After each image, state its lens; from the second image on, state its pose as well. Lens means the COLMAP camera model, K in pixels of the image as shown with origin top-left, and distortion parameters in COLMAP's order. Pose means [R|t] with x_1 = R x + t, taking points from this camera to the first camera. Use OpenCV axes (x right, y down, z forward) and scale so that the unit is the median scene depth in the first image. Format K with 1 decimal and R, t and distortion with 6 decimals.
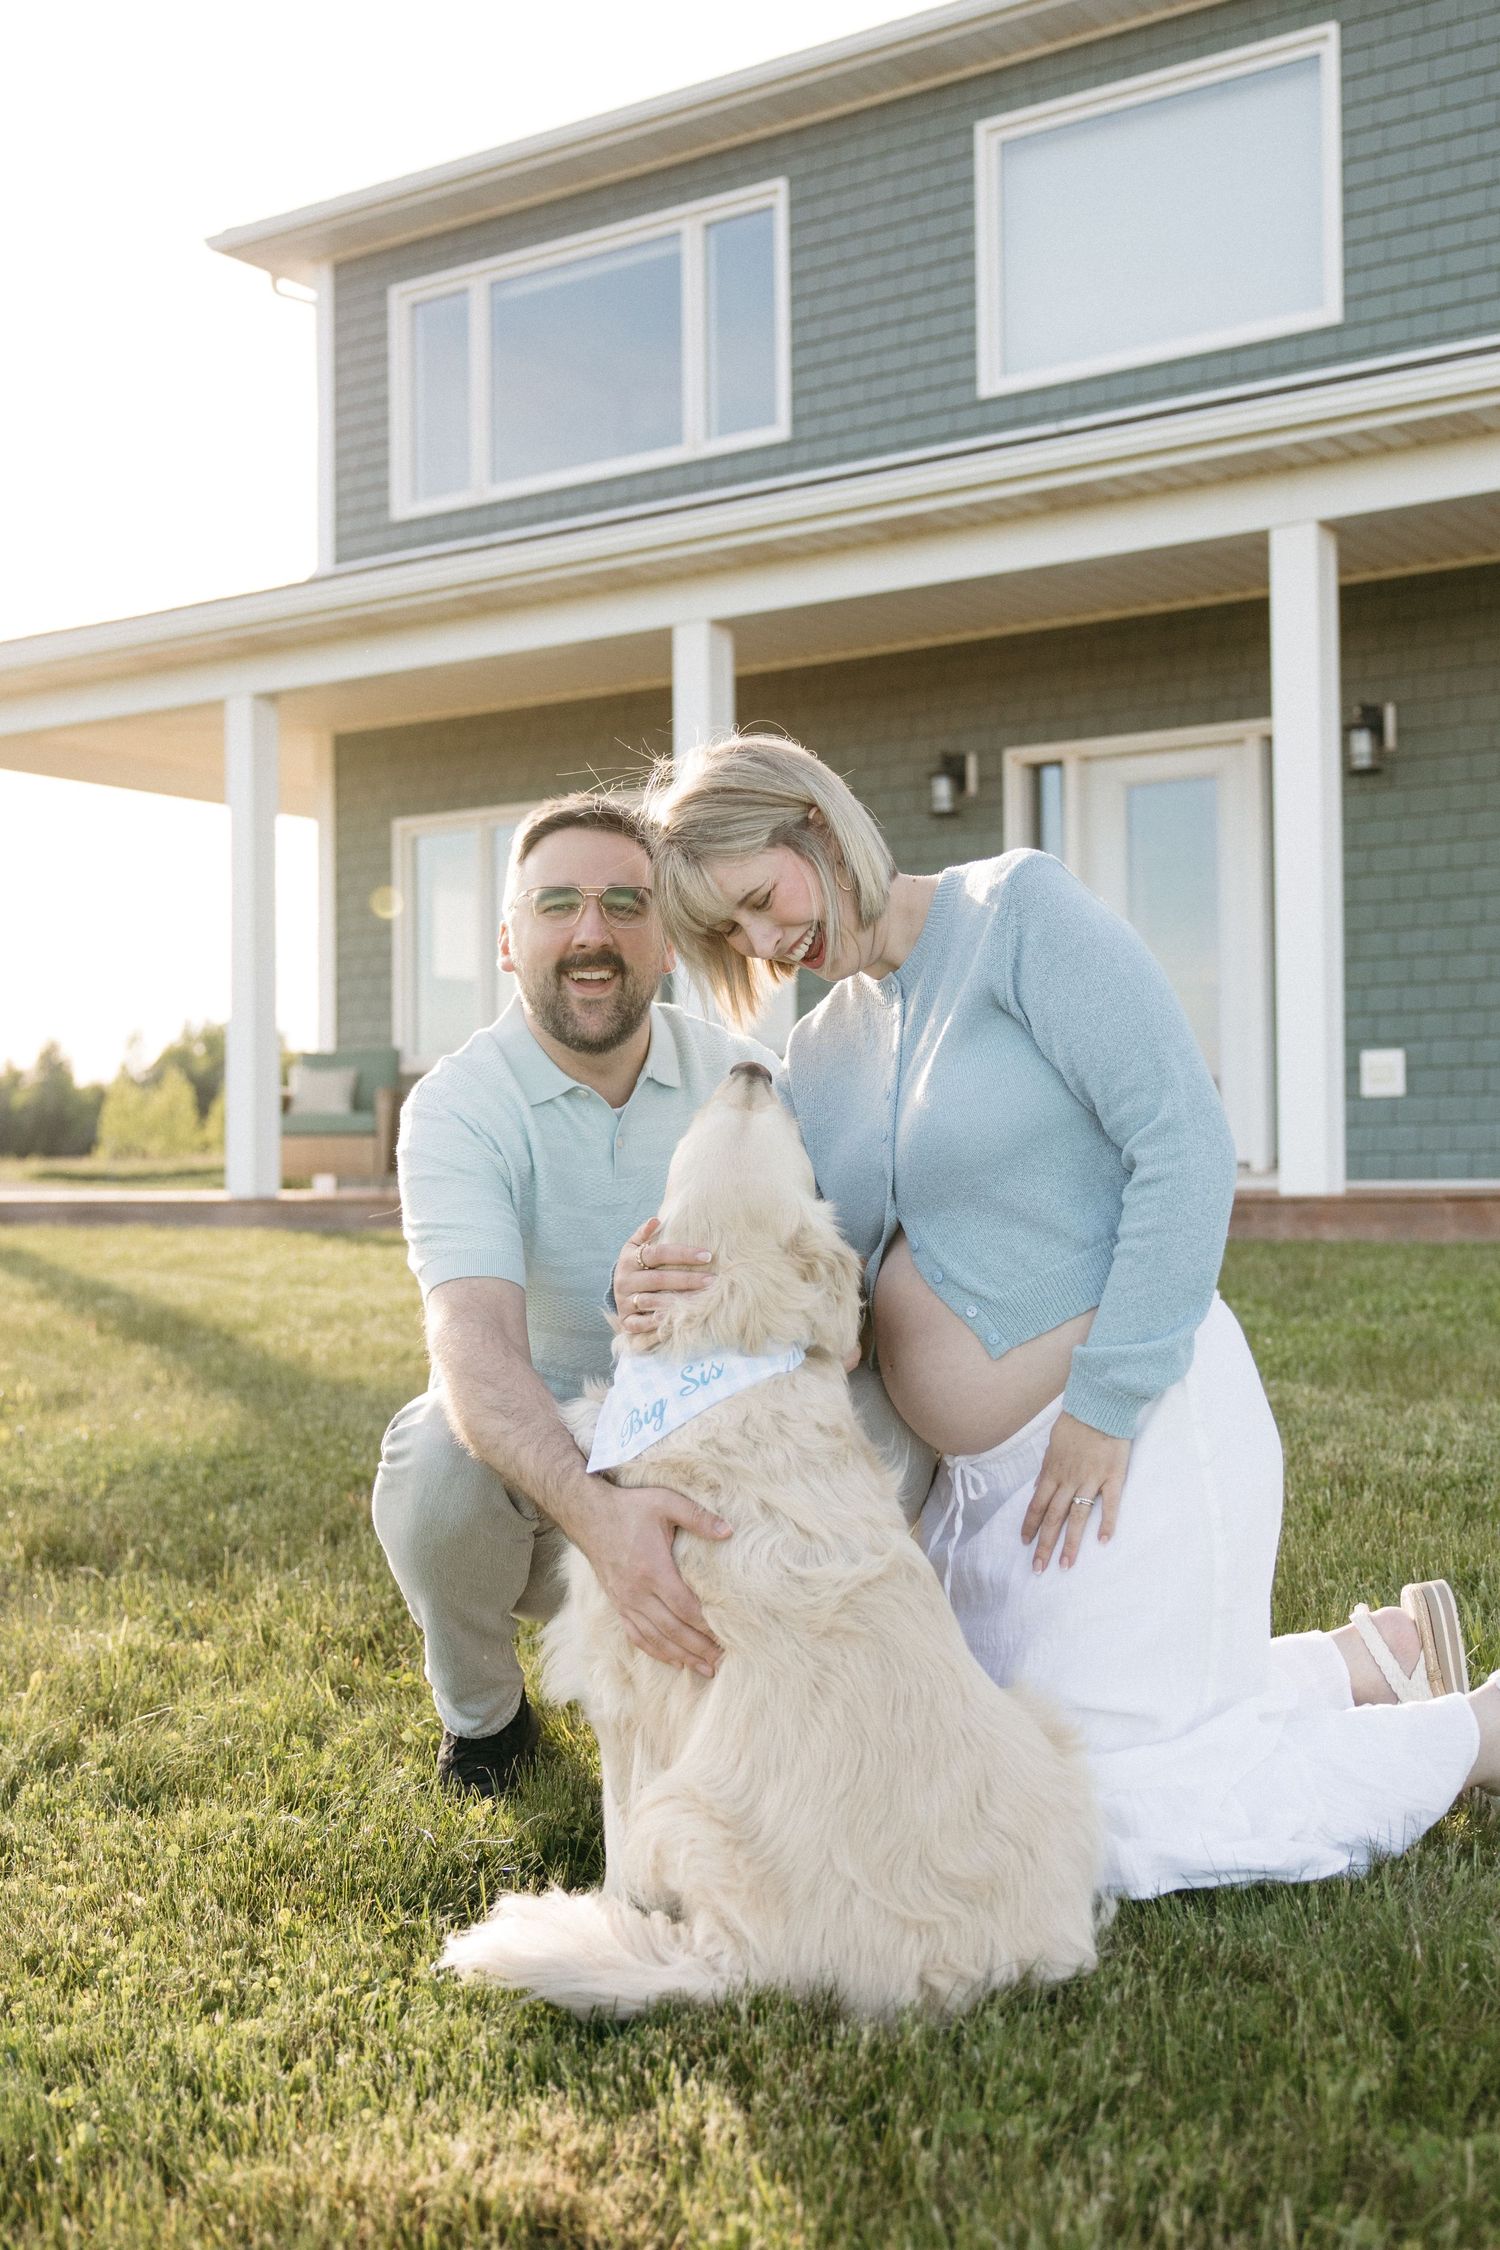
lens RADIAL K [[2543.2, 0, 705.2], [0, 2543.2, 1137.8], [0, 0, 1]] dist [0.014735, -0.028172]
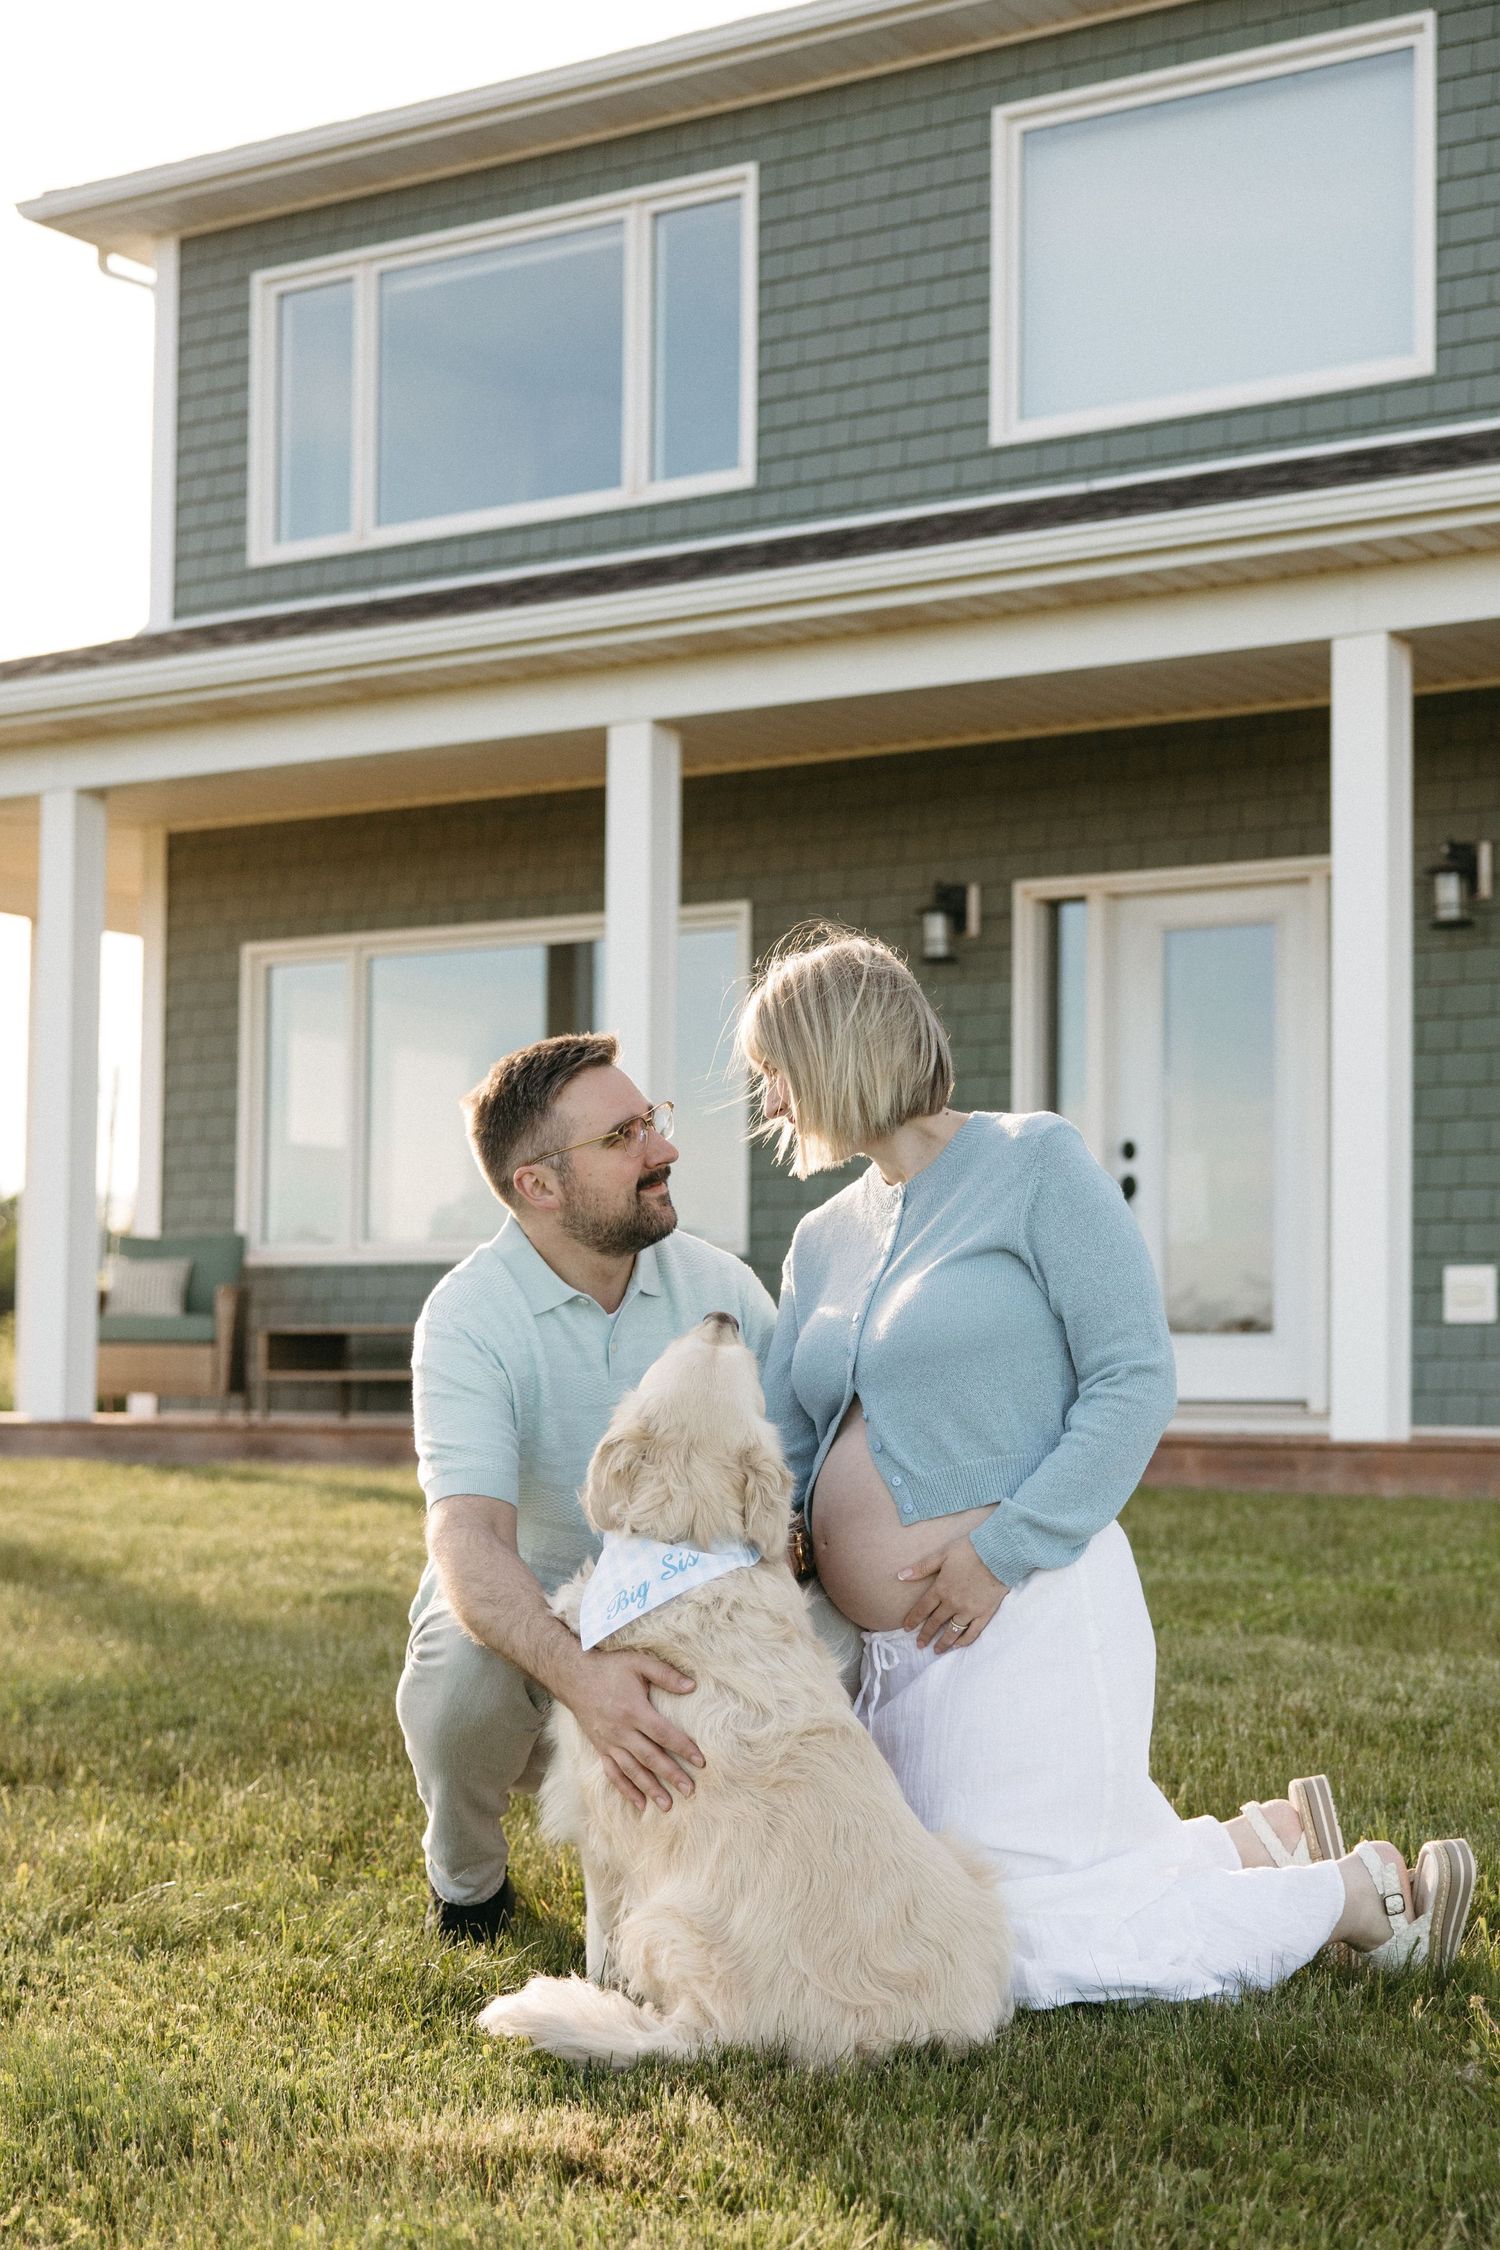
lens RADIAL K [[3571.7, 0, 668.0], [0, 3571.7, 1284.2], [0, 0, 1]] dist [-0.000582, -0.021176]
pose [[0.999667, 0.020454, 0.015737, -0.007179], [-0.020145, 0.999606, -0.019565, -0.001034], [-0.016131, 0.019242, 0.999685, -0.127179]]
